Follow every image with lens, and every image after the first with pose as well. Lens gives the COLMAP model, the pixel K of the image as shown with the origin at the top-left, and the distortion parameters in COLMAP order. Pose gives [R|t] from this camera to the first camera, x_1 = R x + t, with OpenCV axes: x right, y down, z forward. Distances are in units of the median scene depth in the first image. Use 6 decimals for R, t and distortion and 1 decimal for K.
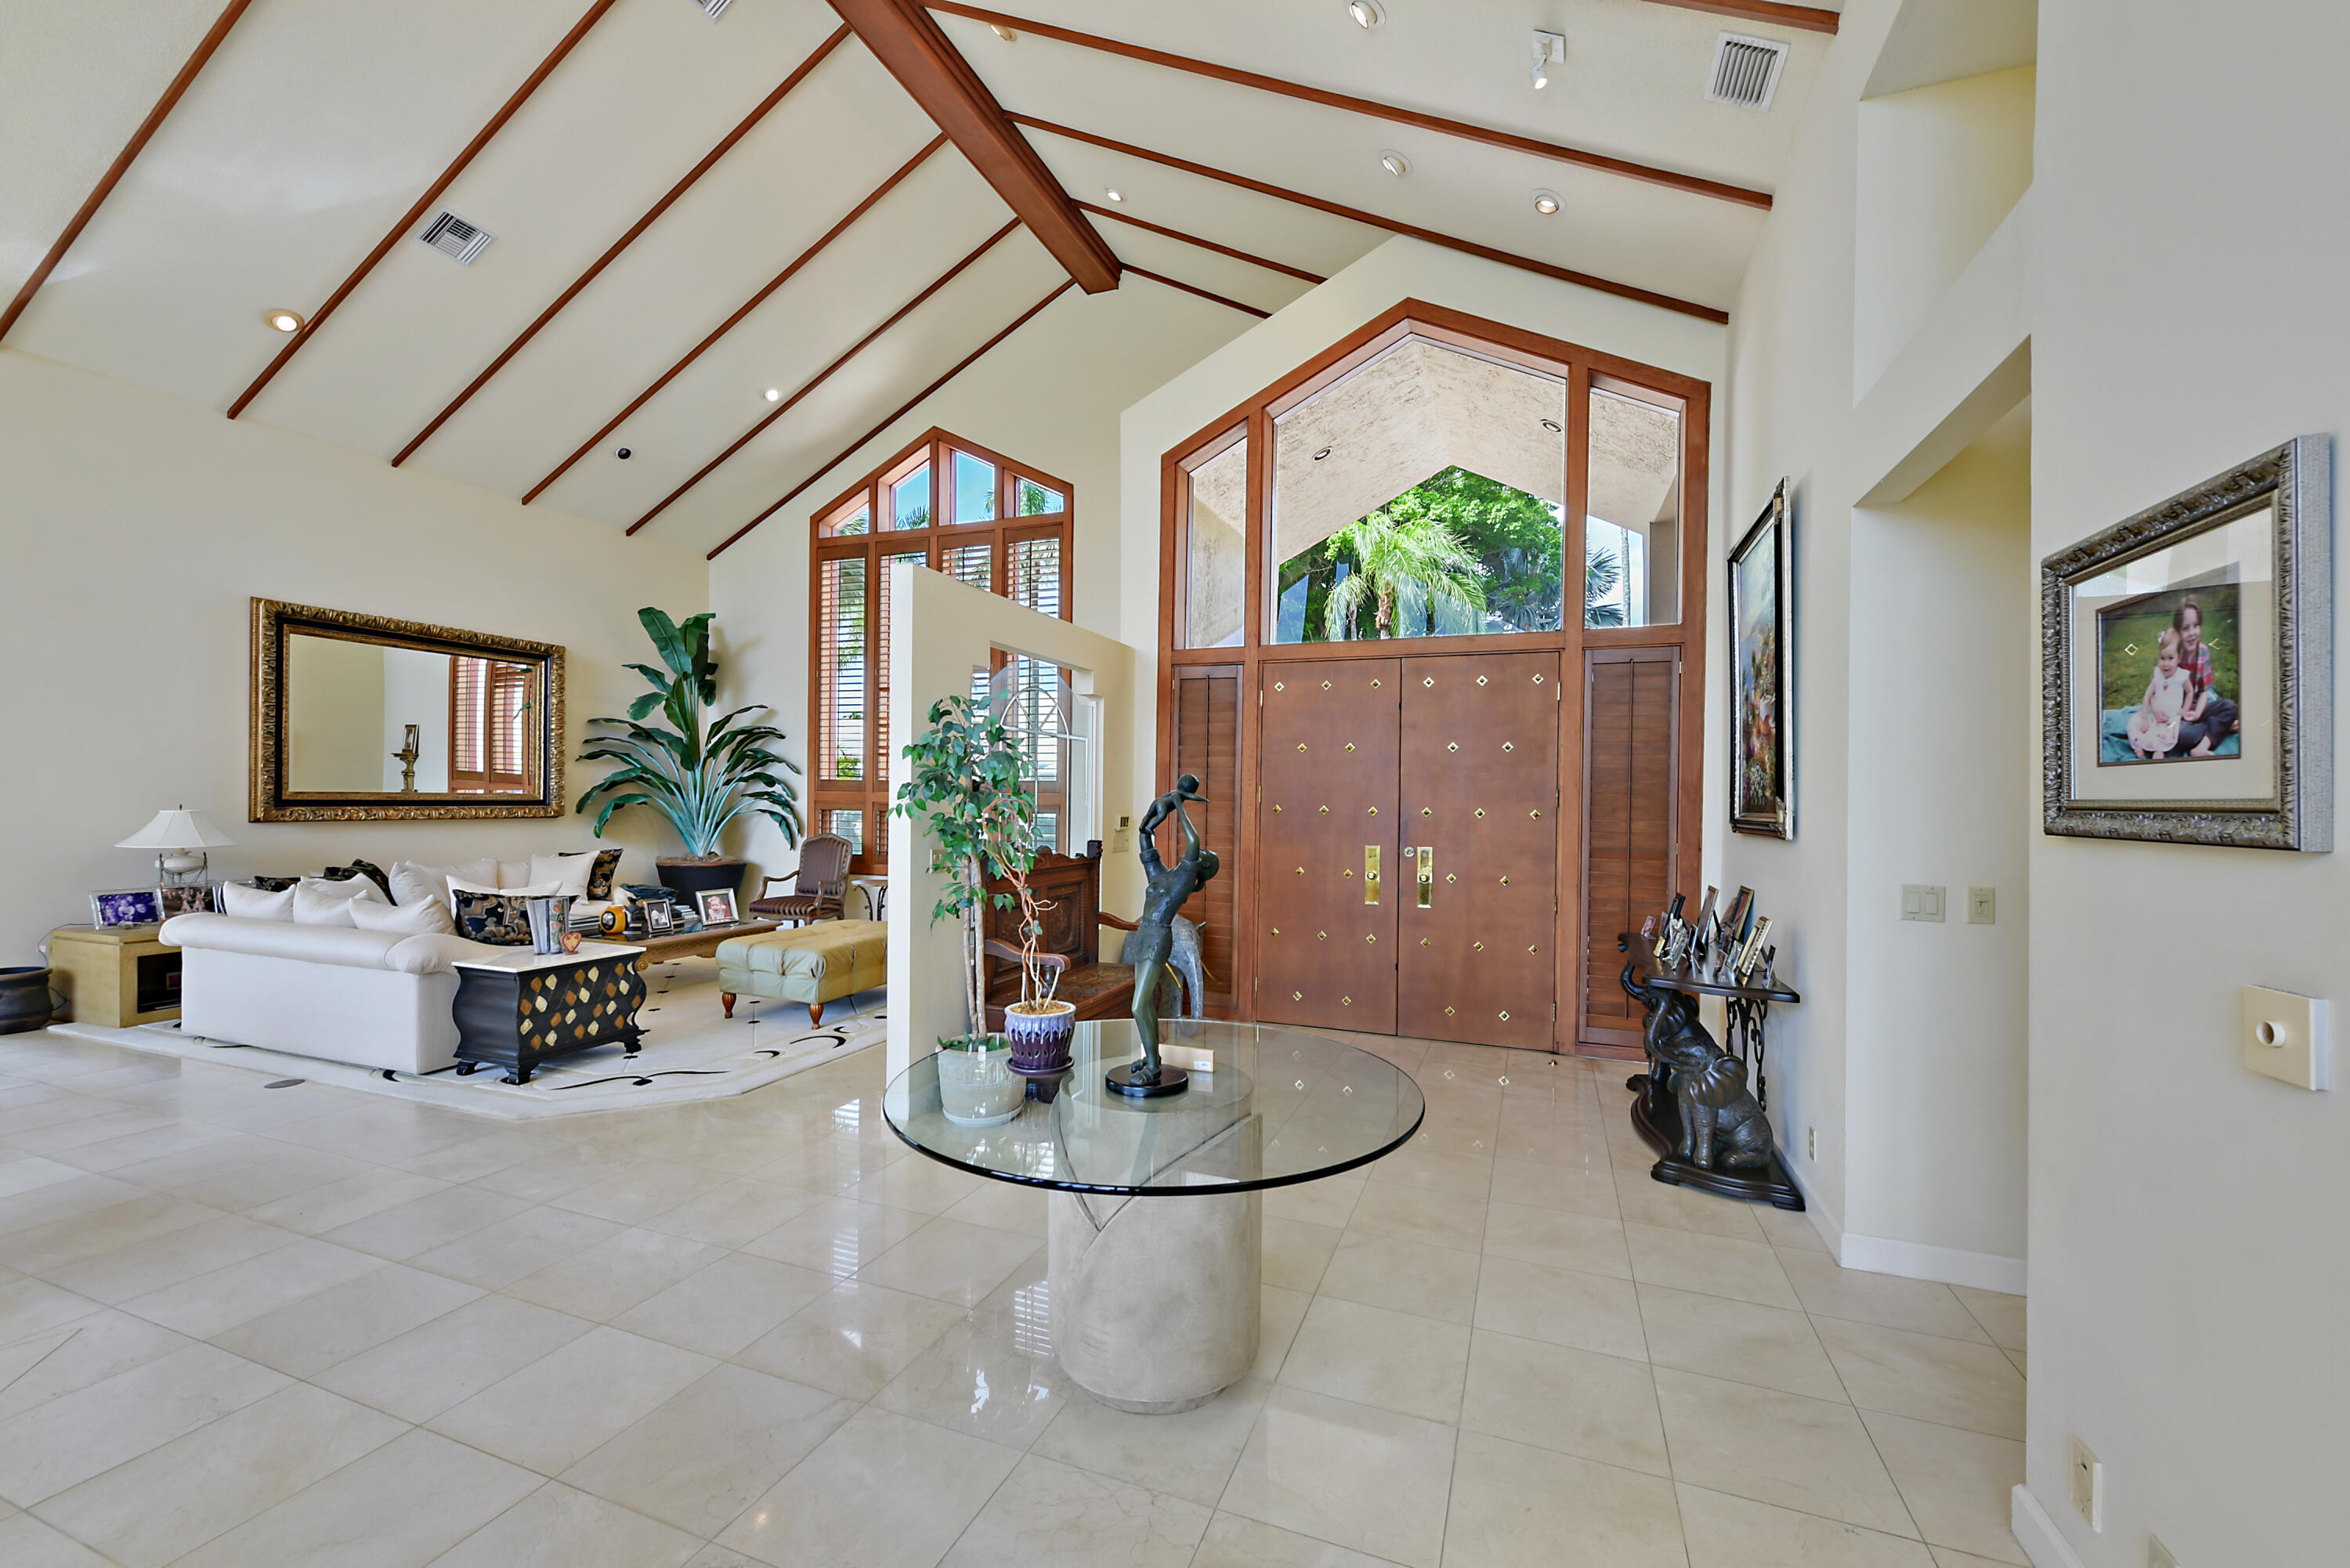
lens RADIAL K [[932.9, 0, 1199.9], [0, 932.9, 798.5], [0, 0, 1]] dist [-0.002494, -0.000982]
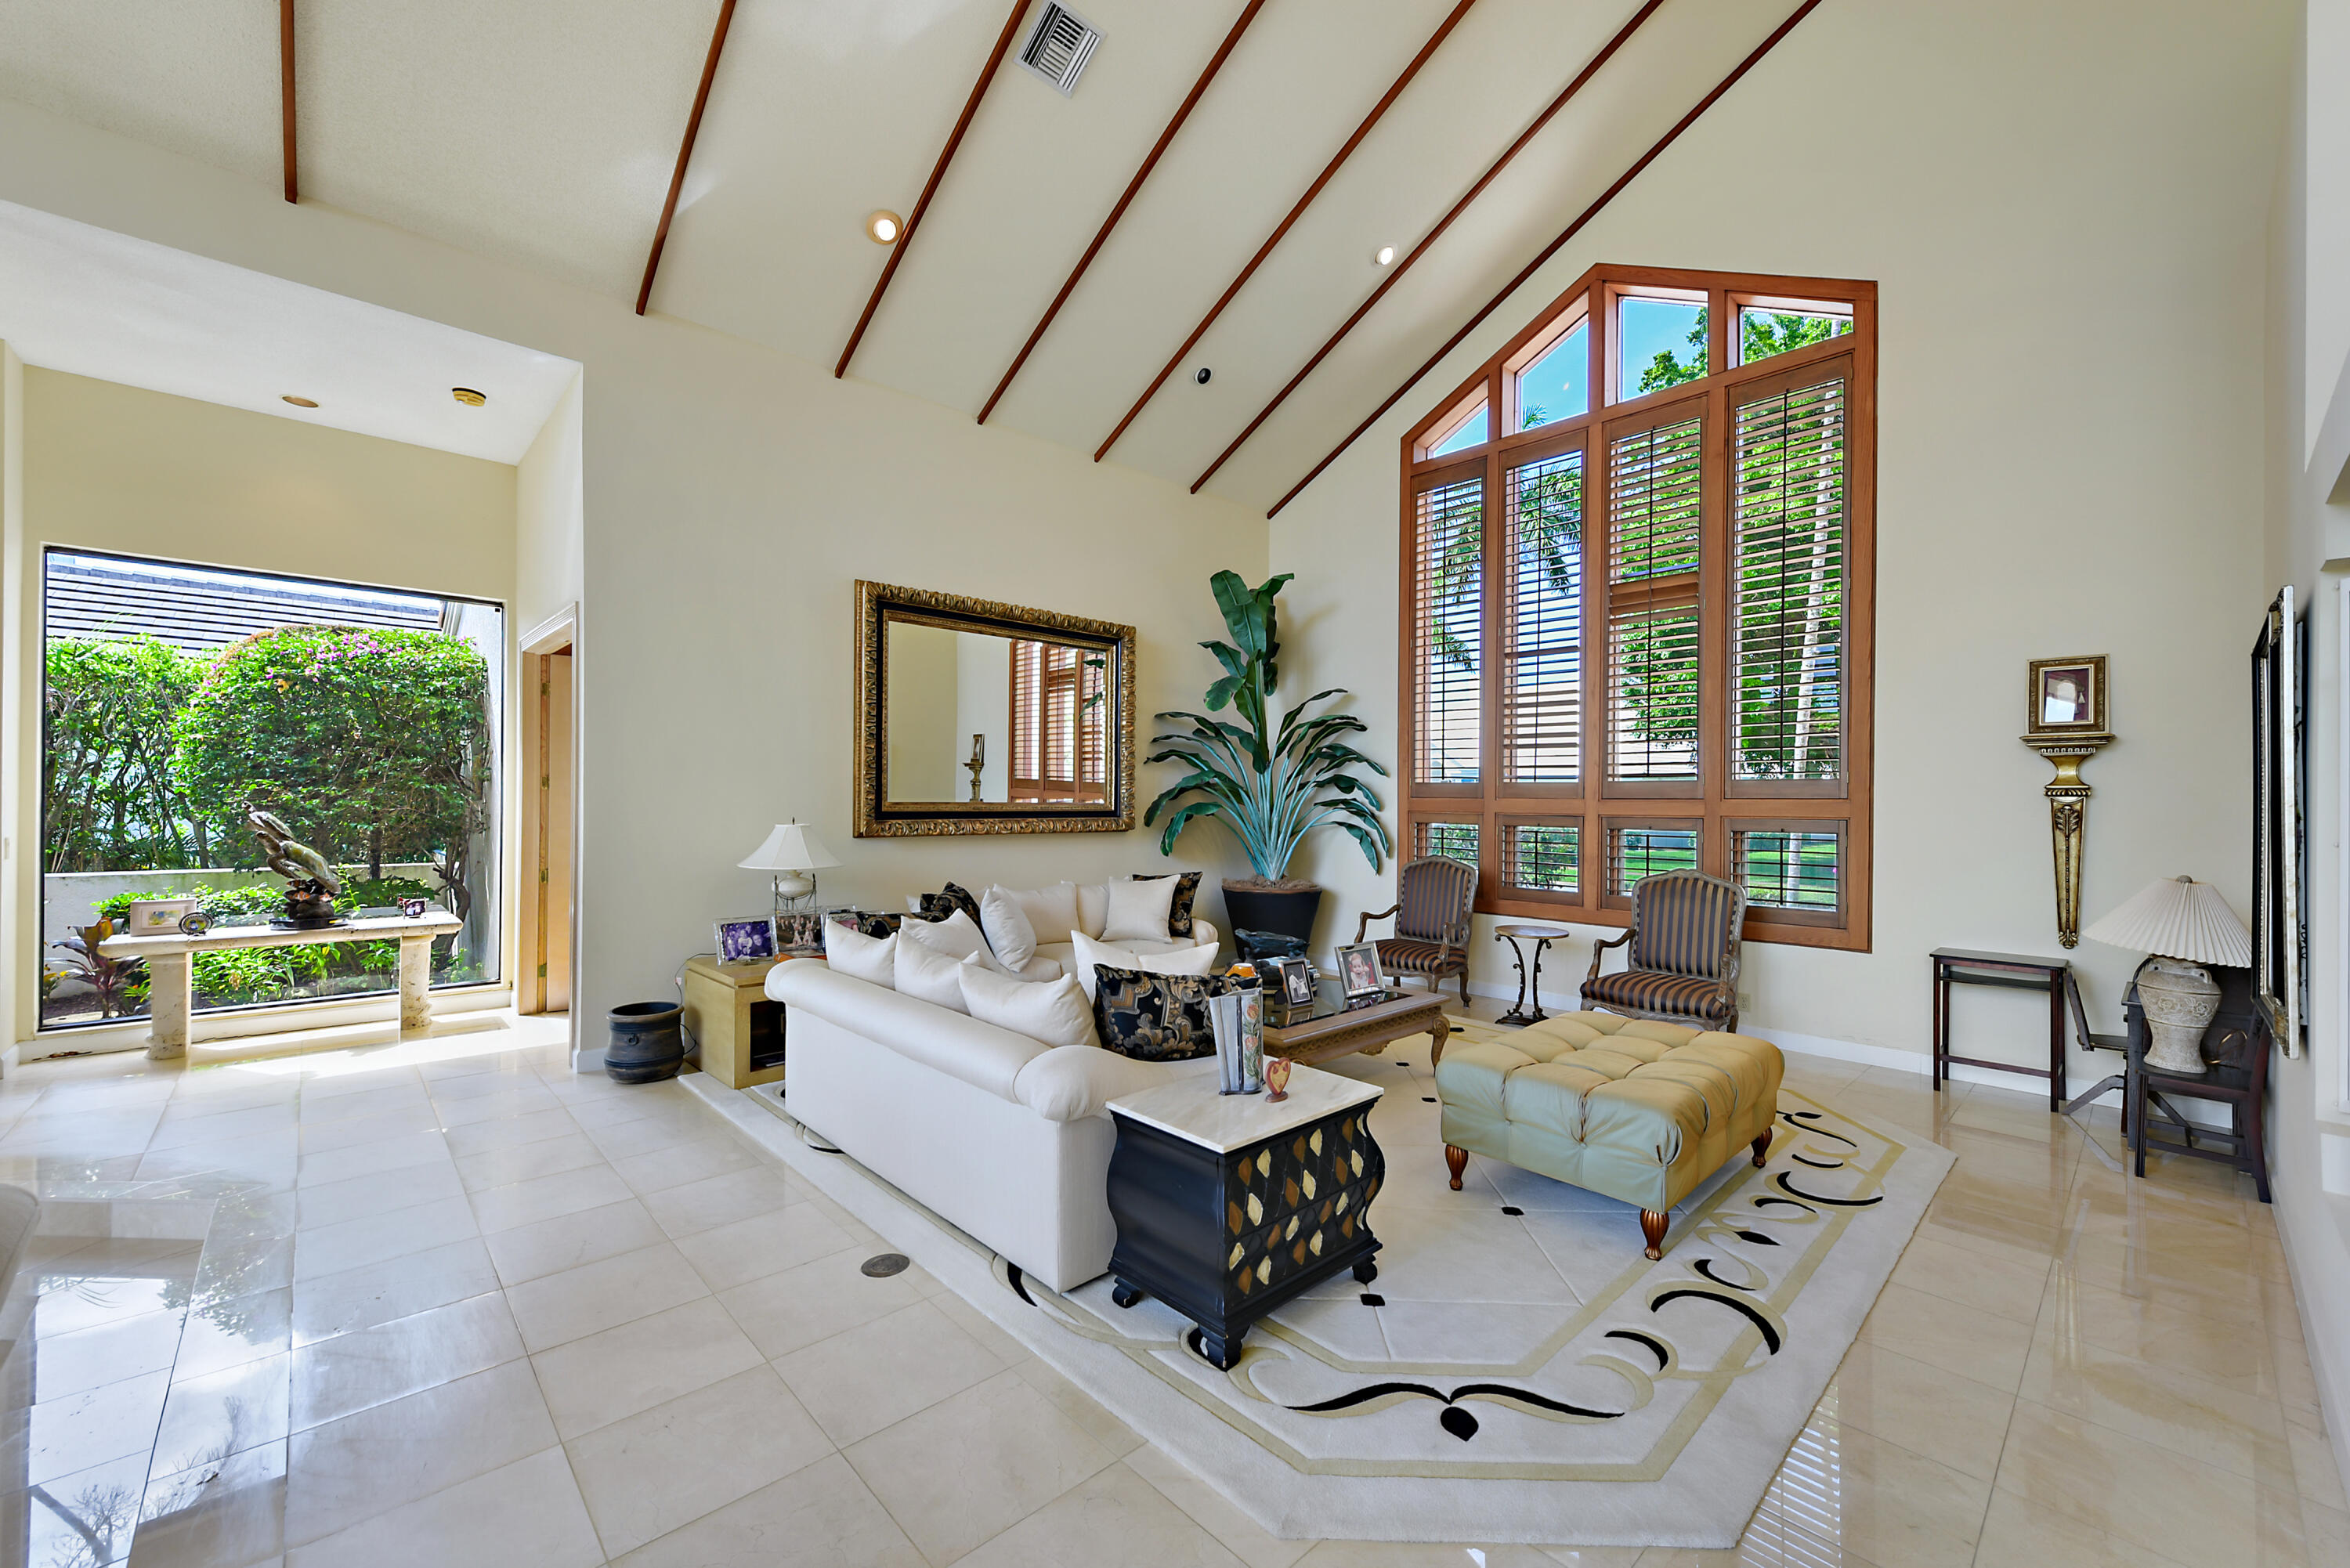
lens RADIAL K [[932.9, 0, 1167.1], [0, 932.9, 792.0], [0, 0, 1]] dist [-0.002494, -0.000982]
pose [[0.886563, -0.008579, -0.462529, -0.281261], [0.002484, 0.999902, -0.013784, -0.003638], [0.462602, 0.011071, 0.886497, 0.283463]]
